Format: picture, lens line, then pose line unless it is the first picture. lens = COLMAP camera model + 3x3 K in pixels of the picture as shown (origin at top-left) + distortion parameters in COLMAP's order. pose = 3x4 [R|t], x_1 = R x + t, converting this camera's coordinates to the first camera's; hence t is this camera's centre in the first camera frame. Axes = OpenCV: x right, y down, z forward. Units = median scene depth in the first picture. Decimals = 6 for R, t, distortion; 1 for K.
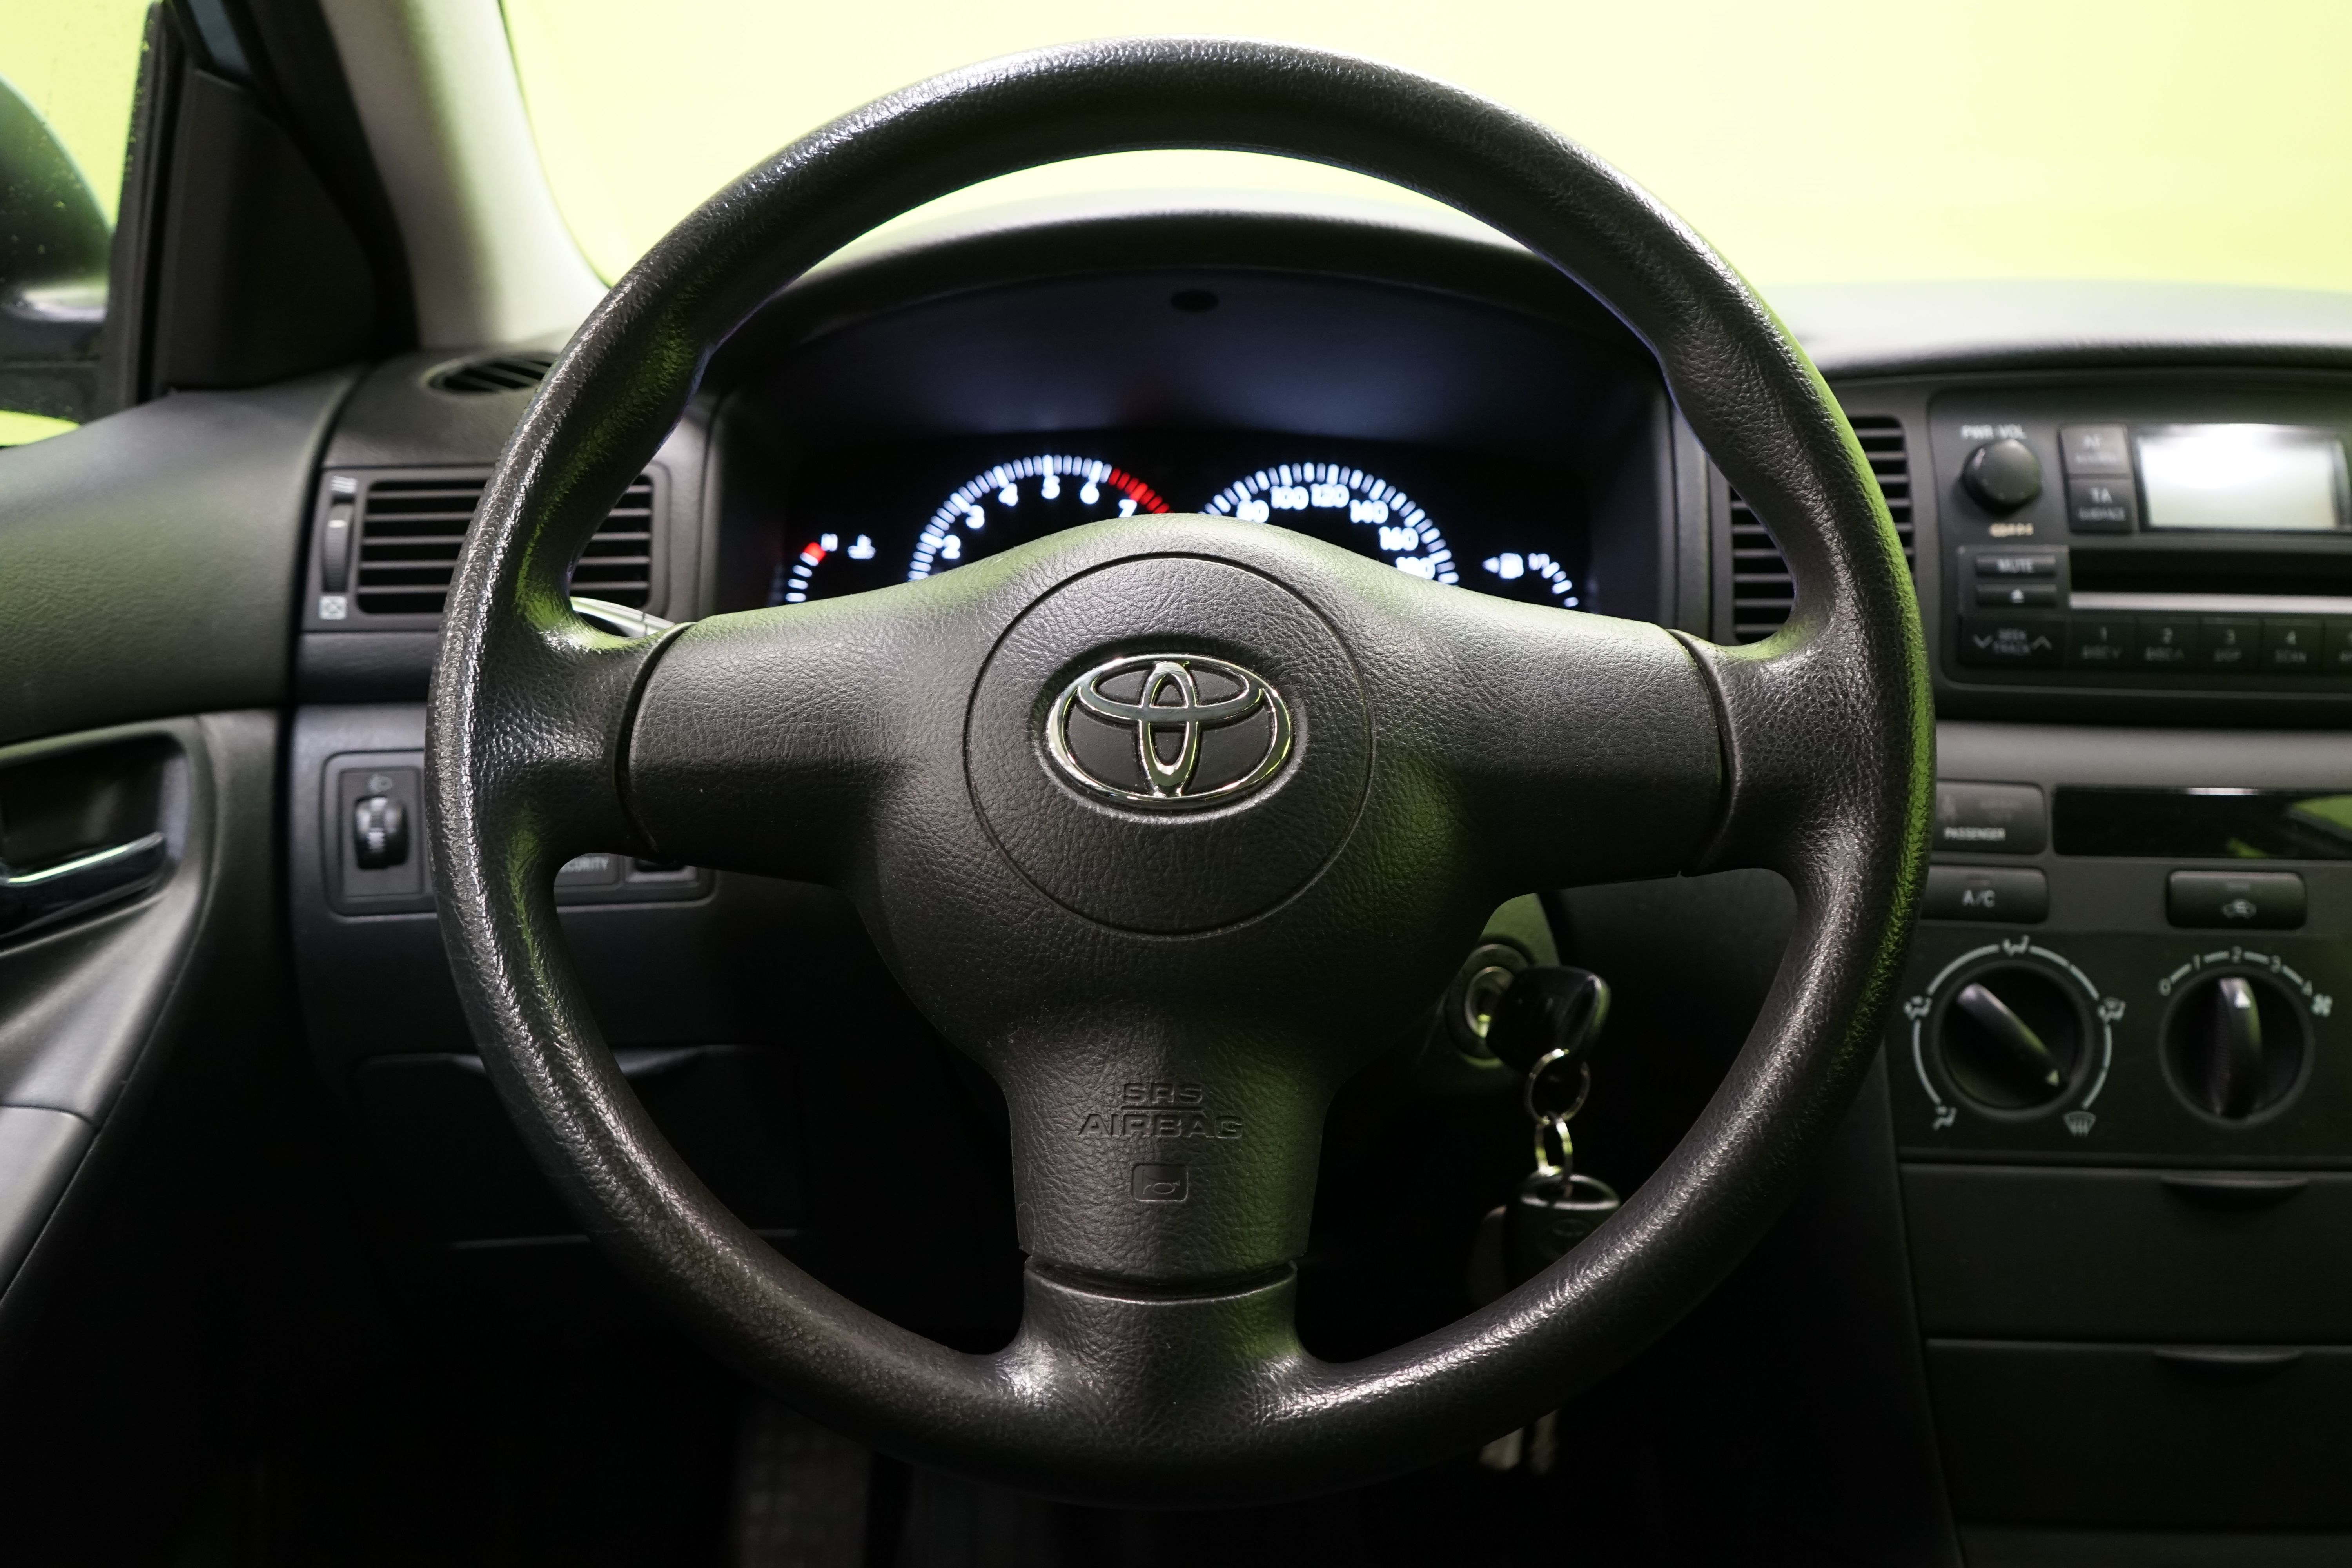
lens RADIAL K [[1977.6, 0, 1176.0], [0, 1977.6, 784.0], [0, 0, 1]] dist [-0.009075, -0.006767]
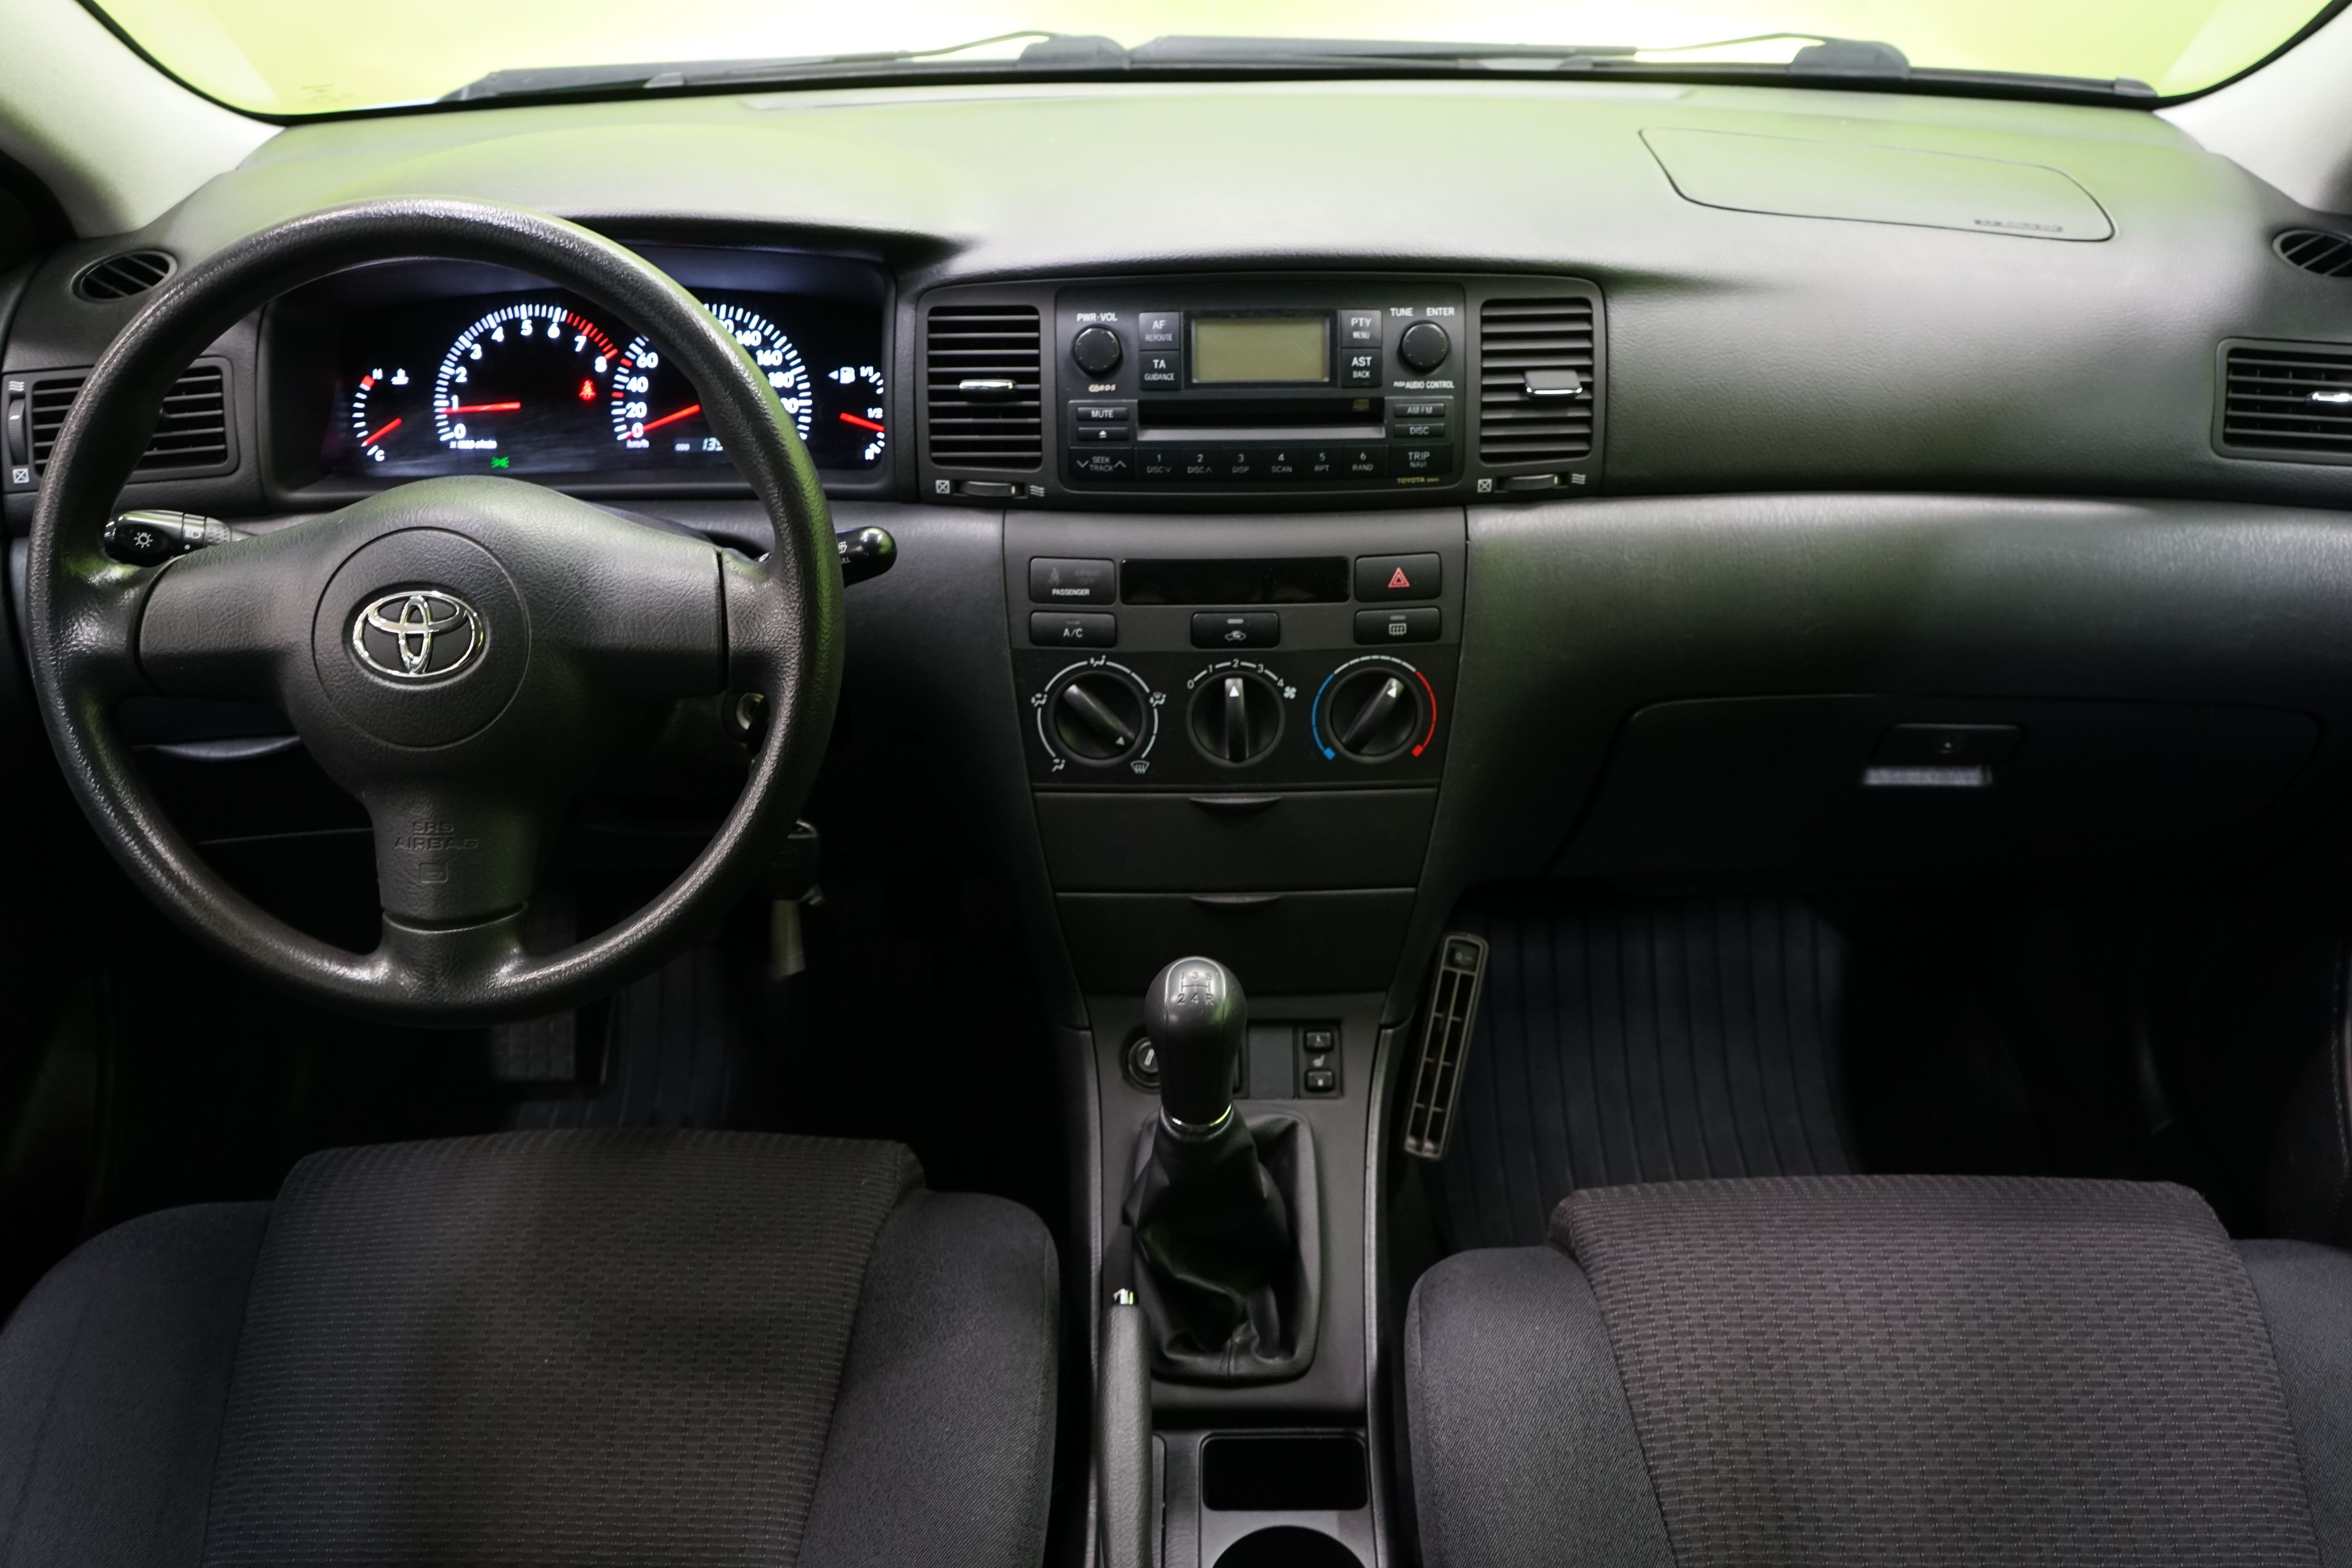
lens RADIAL K [[1949.6, 0, 1176.0], [0, 1949.6, 784.0], [0, 0, 1]] dist [-0.005318, 0.003698]
pose [[0.999459, -0.025844, -0.020334, 0.504653], [0.030752, 0.953609, 0.299474, -0.286666], [0.011651, -0.299937, 0.953888, -0.522781]]
